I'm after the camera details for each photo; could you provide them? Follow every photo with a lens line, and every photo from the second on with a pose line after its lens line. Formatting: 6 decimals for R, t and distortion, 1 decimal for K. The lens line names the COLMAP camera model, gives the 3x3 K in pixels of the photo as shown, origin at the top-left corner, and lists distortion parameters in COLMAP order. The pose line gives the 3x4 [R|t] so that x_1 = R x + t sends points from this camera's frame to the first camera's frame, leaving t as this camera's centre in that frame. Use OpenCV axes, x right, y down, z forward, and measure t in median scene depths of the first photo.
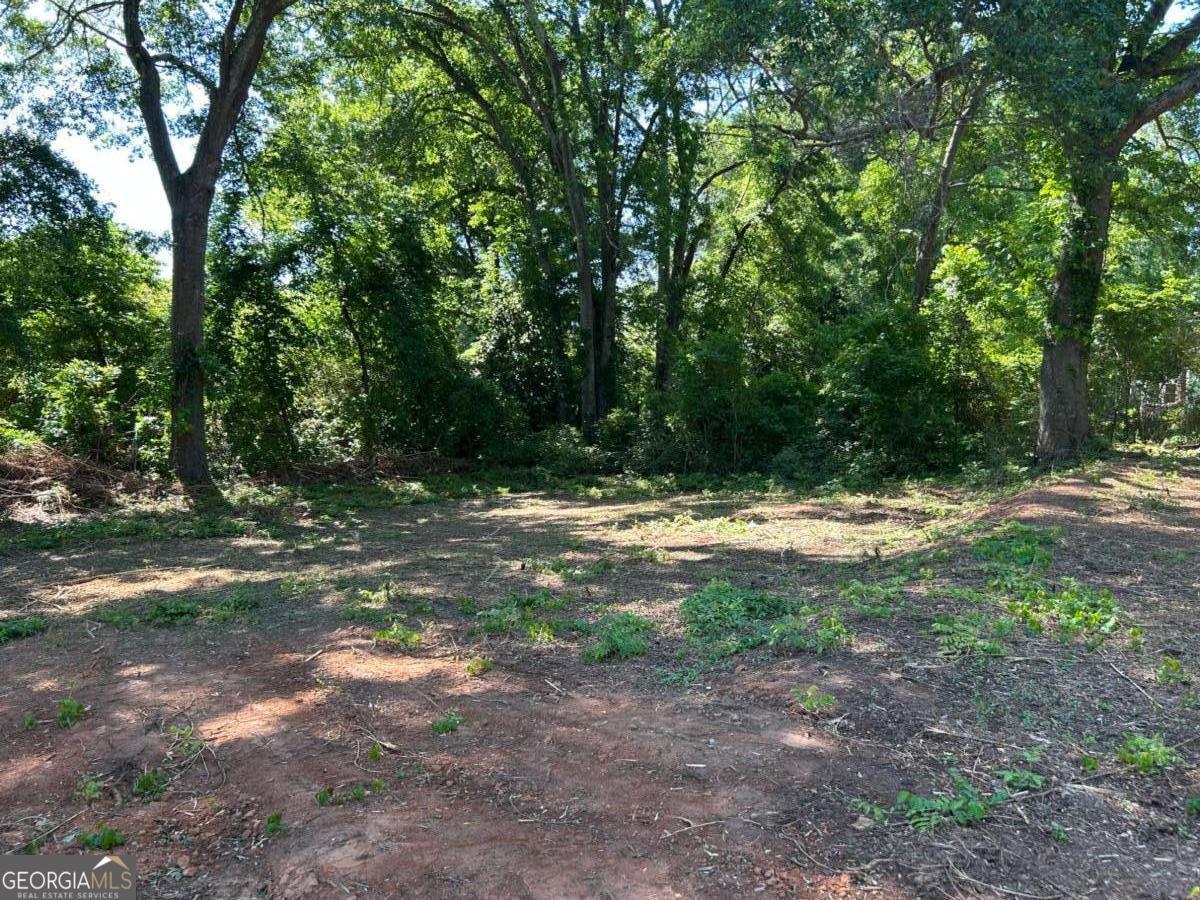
lens RADIAL K [[945.0, 0, 600.0], [0, 945.0, 450.0], [0, 0, 1]] dist [0.002036, 0.001287]
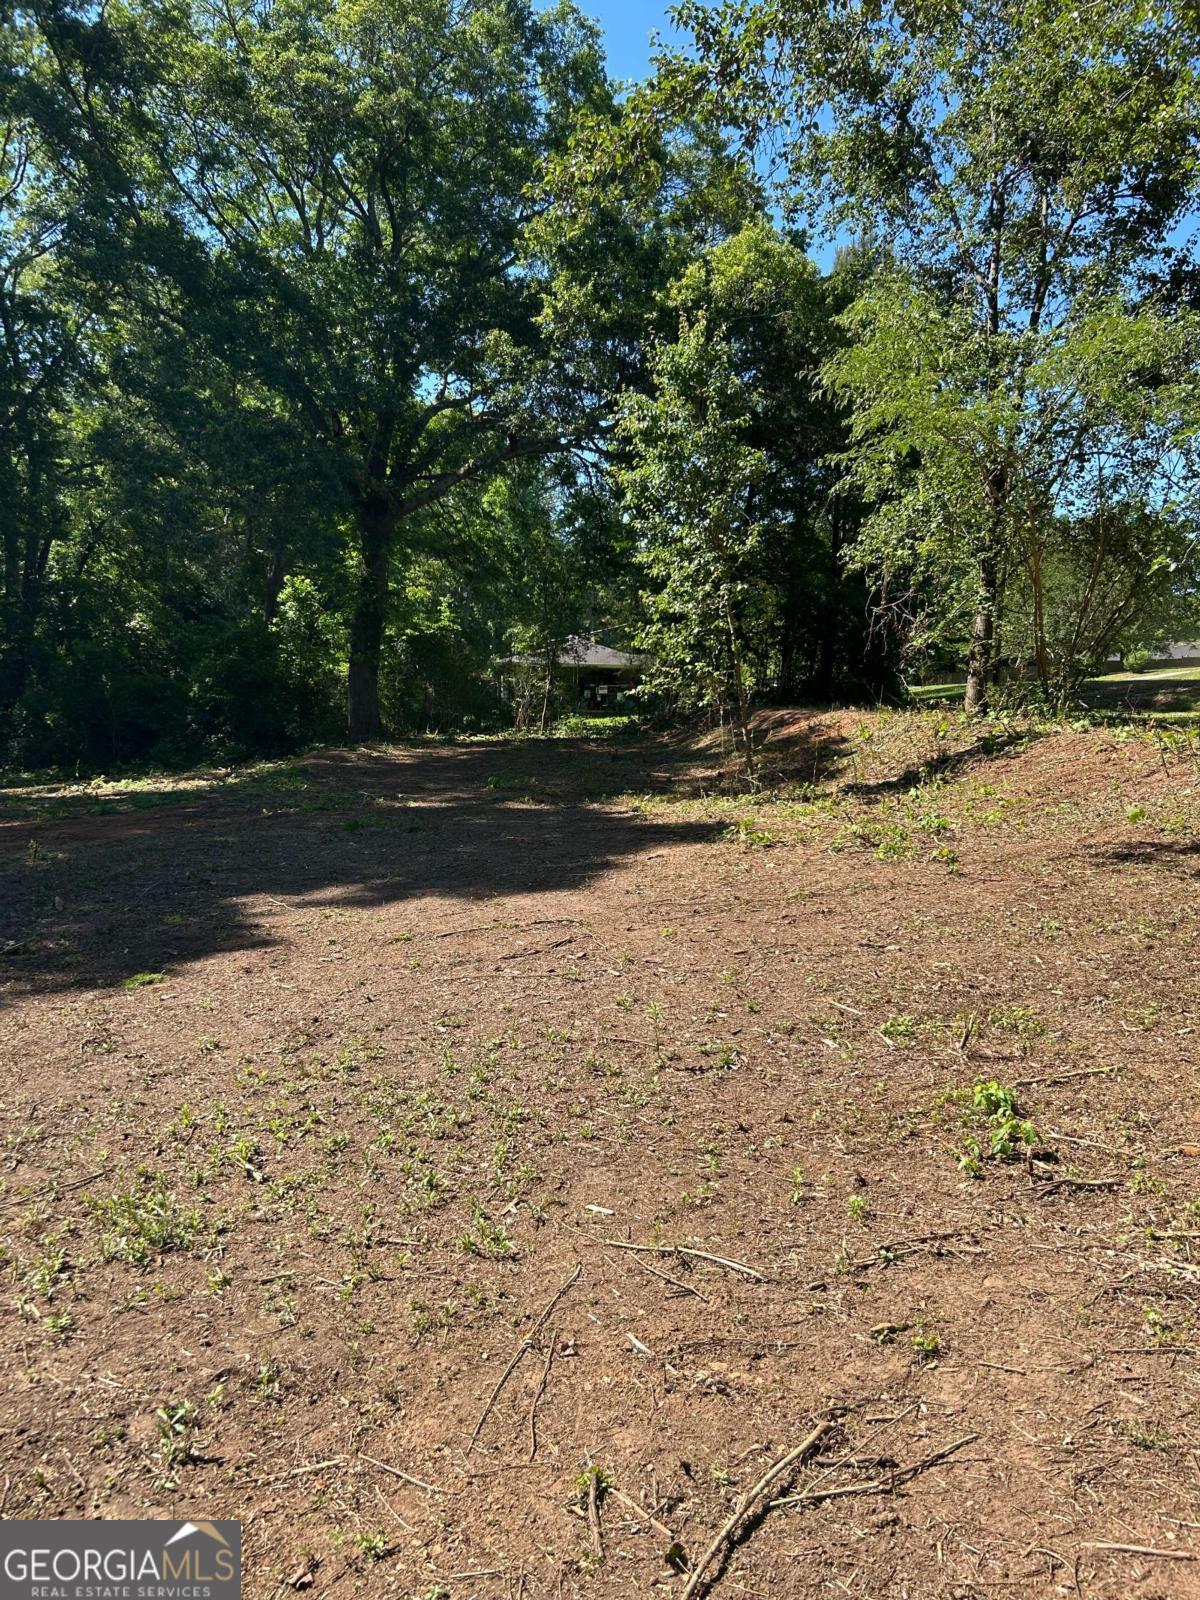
lens RADIAL K [[1260.0, 0, 600.0], [0, 1260.0, 800.0], [0, 0, 1]] dist [0.002036, 0.001287]
pose [[0.853461, -0.040630, 0.519571, -0.101333], [0.025178, 0.999007, 0.036762, 0.018425], [-0.520549, -0.018293, 0.853636, -0.409649]]
